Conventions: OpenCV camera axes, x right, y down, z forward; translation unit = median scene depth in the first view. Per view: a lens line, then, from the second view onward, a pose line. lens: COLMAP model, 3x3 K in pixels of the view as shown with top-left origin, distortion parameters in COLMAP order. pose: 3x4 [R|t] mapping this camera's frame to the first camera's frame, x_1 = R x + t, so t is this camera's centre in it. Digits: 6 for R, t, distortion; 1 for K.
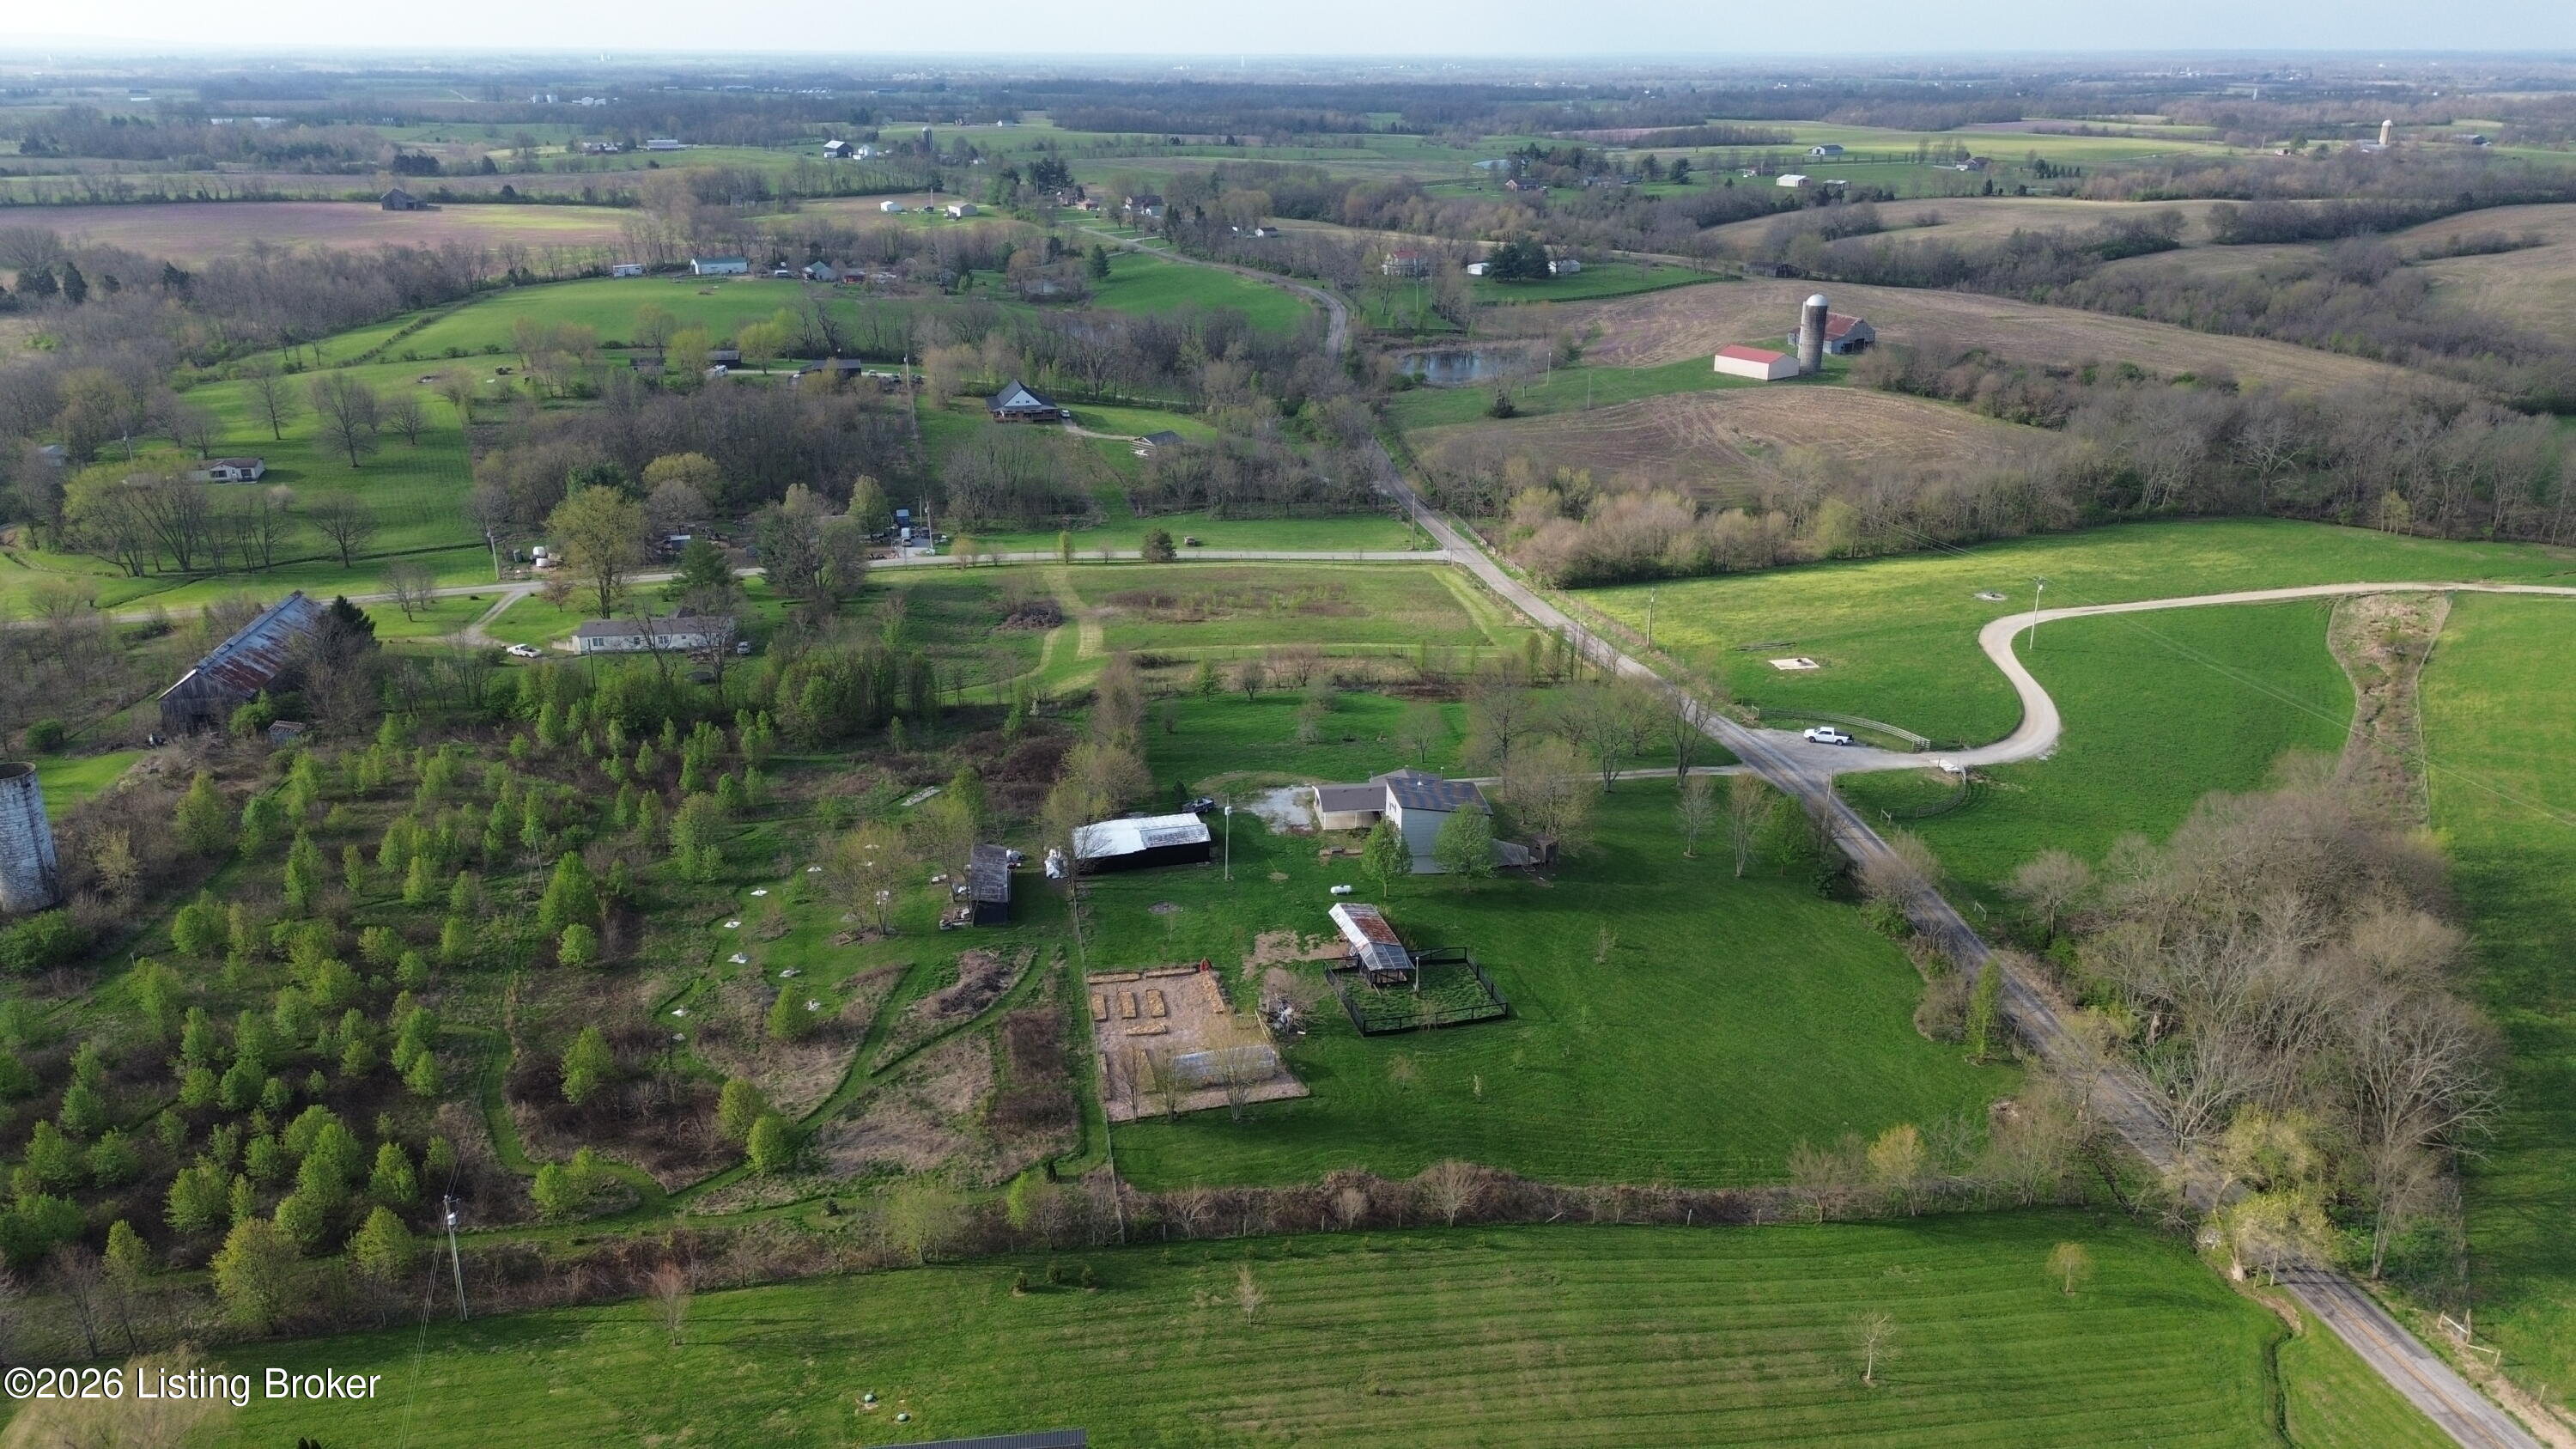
lens RADIAL K [[1820.3, 0, 1284.8], [0, 1820.3, 698.9], [0, 0, 1]] dist [0.084155, -0.083709]
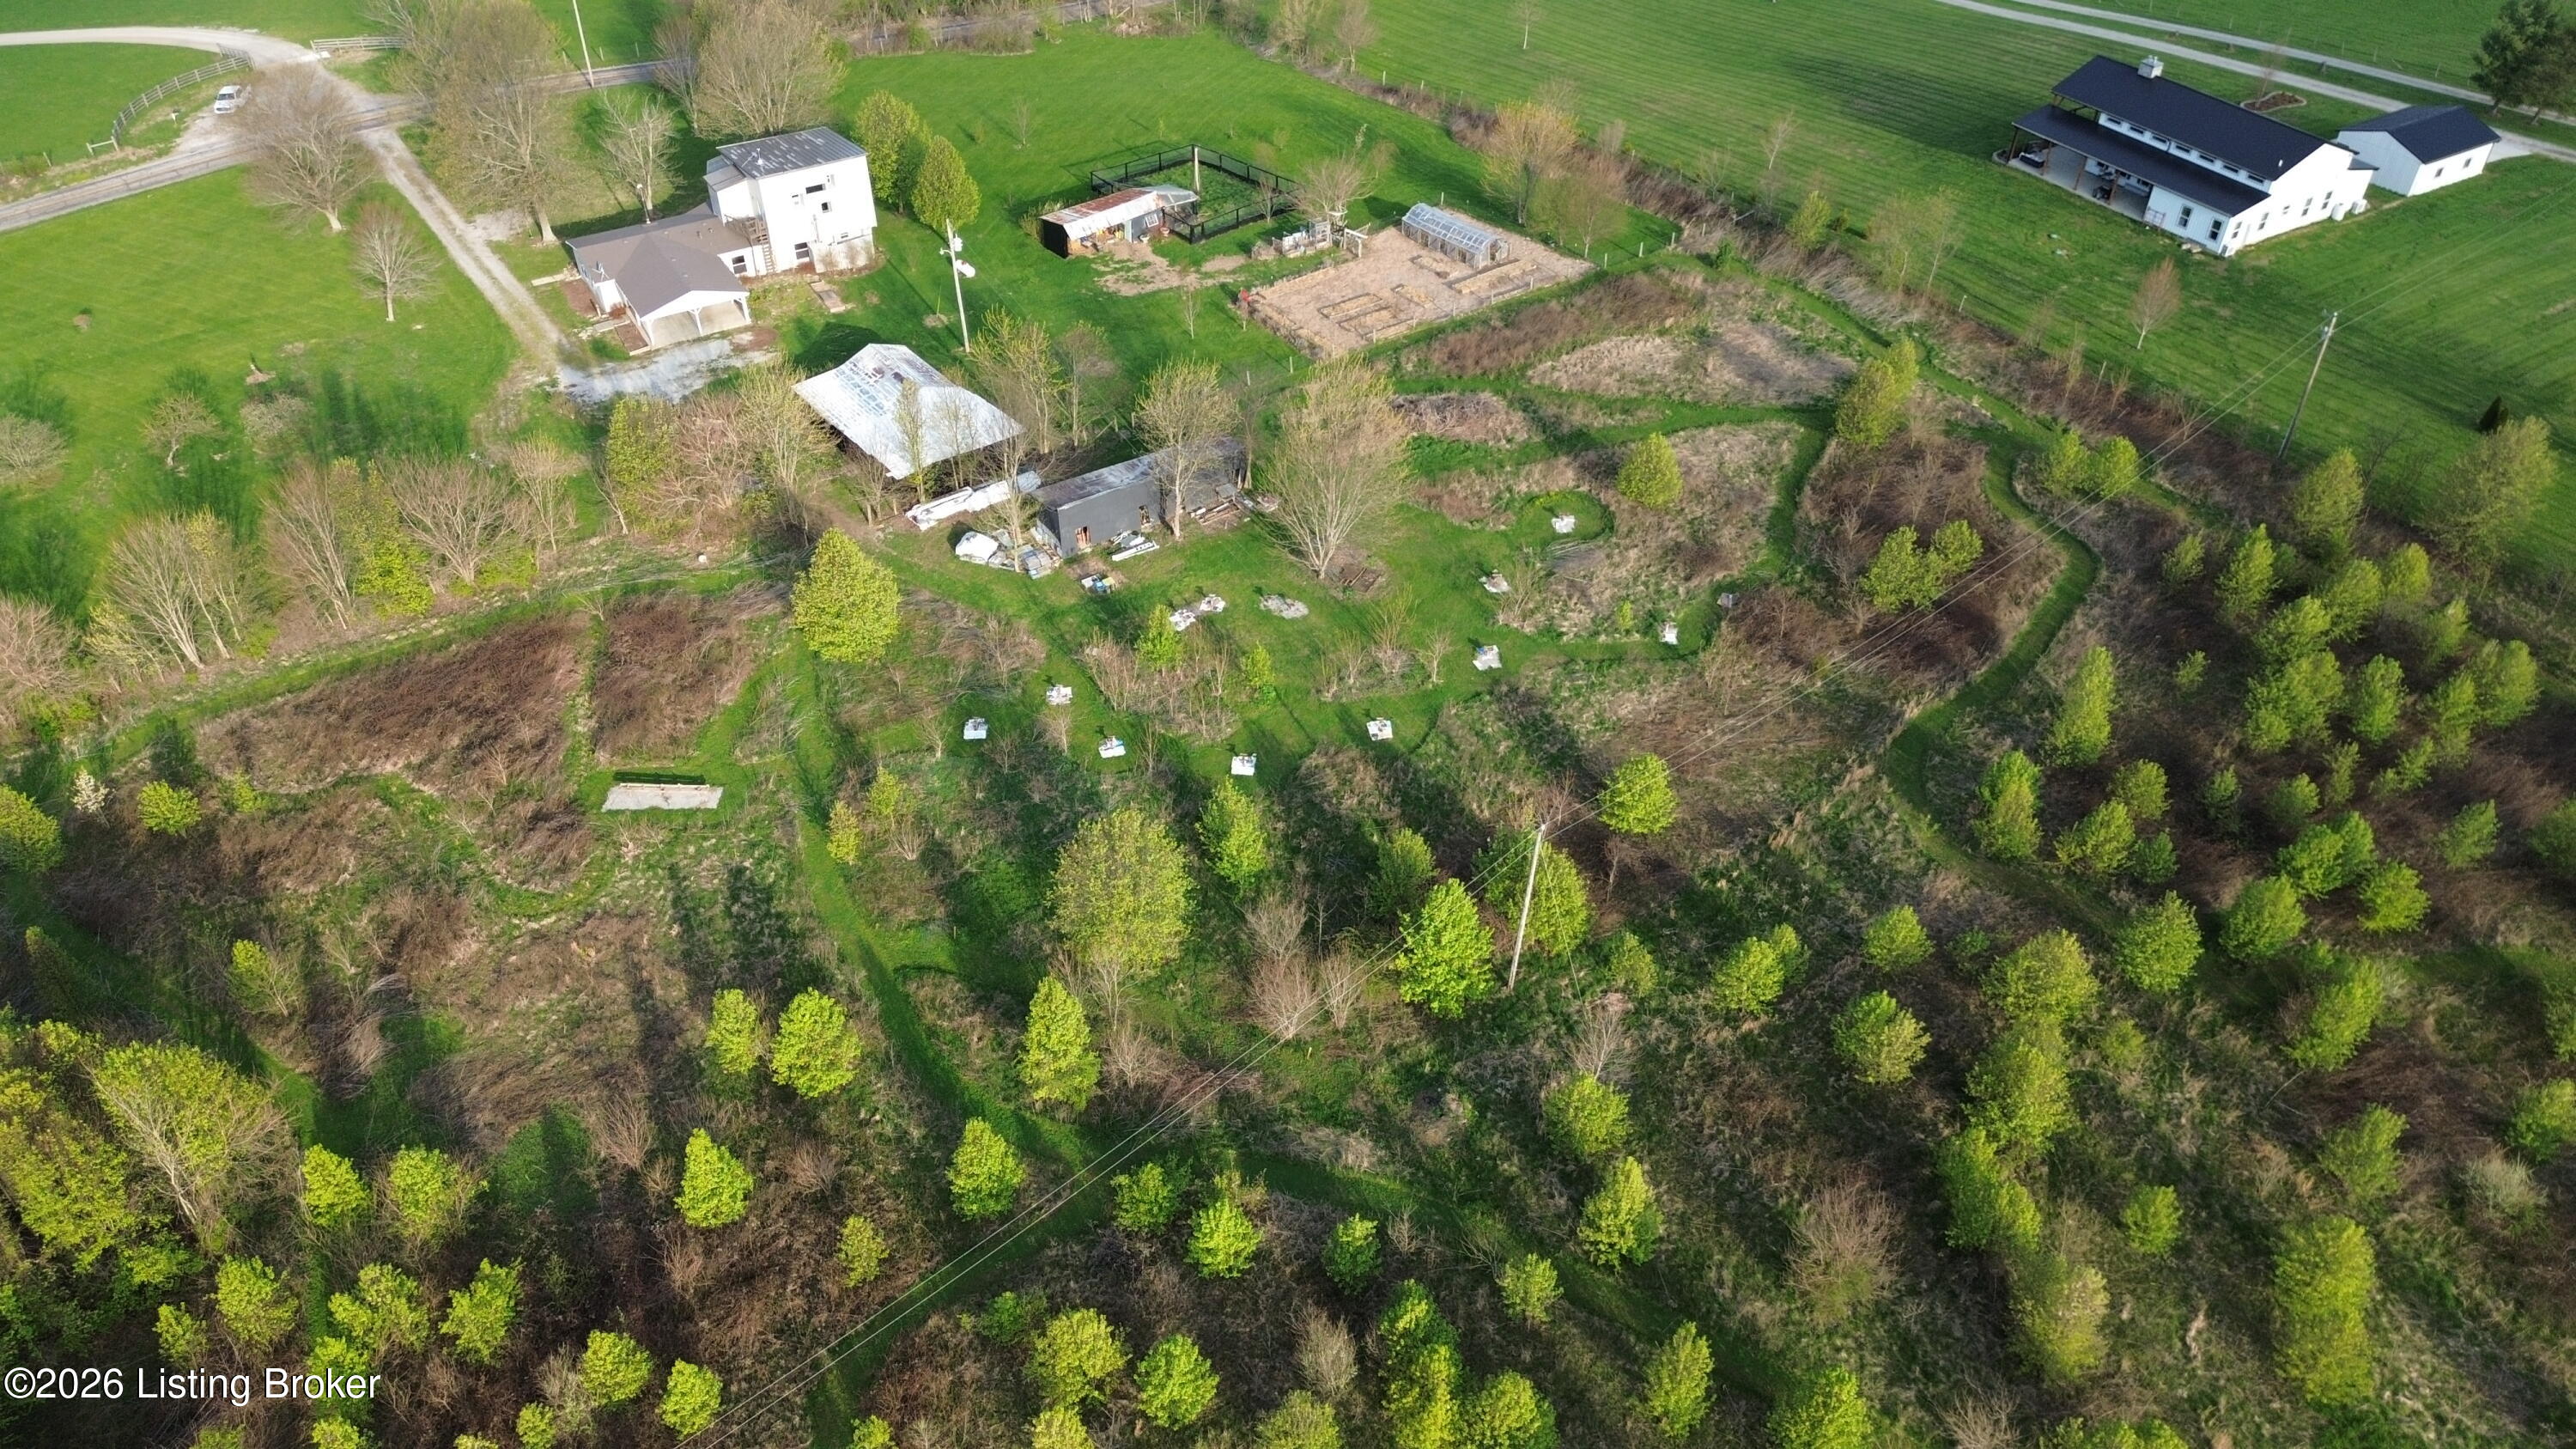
lens RADIAL K [[1820.3, 0, 1264.0], [0, 1820.3, 728.2], [0, 0, 1]] dist [0.084155, -0.083709]
pose [[-0.385058, -0.594766, 0.705680, -0.711826], [0.313907, 0.634643, 0.706180, -0.286202], [-0.867867, 0.493438, -0.057673, 1.138618]]
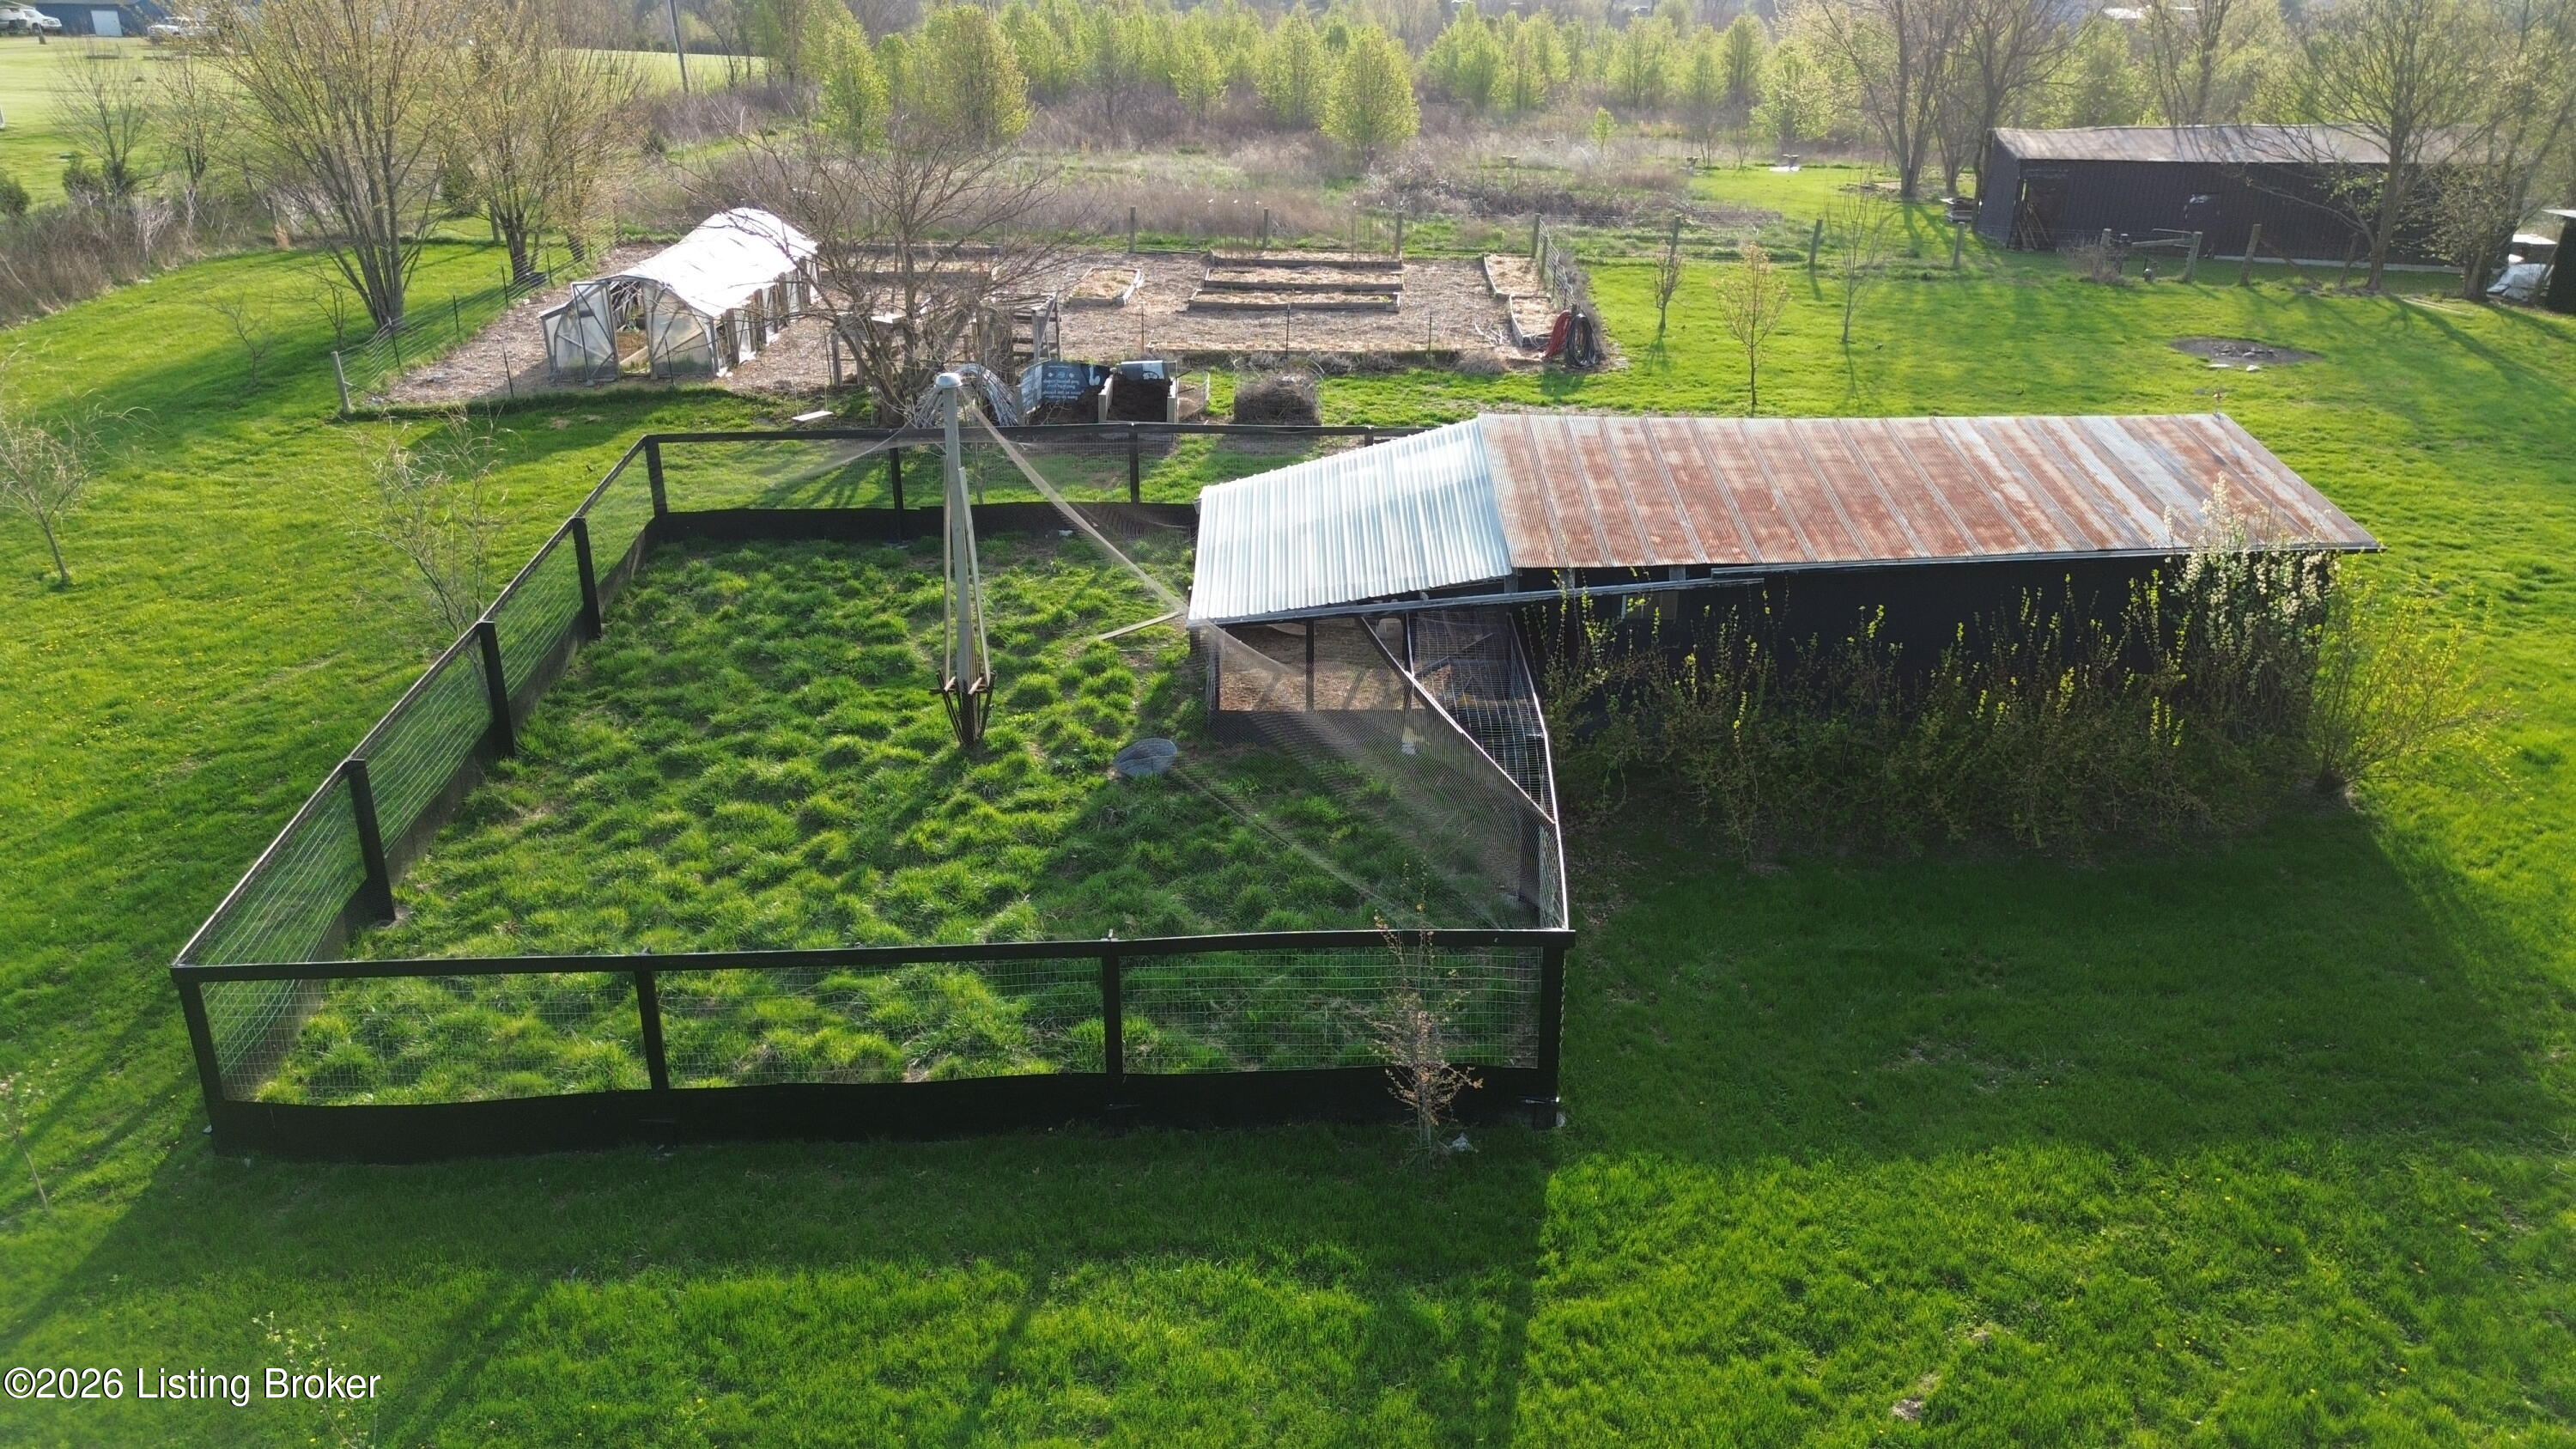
lens RADIAL K [[1820.3, 0, 1290.1], [0, 1820.3, 719.1], [0, 0, 1]] dist [0.084155, -0.083709]
pose [[-0.273284, 0.358084, -0.892800, 0.173968], [-0.326051, 0.838706, 0.436192, 0.101546], [0.904990, 0.410303, -0.112451, 1.022402]]
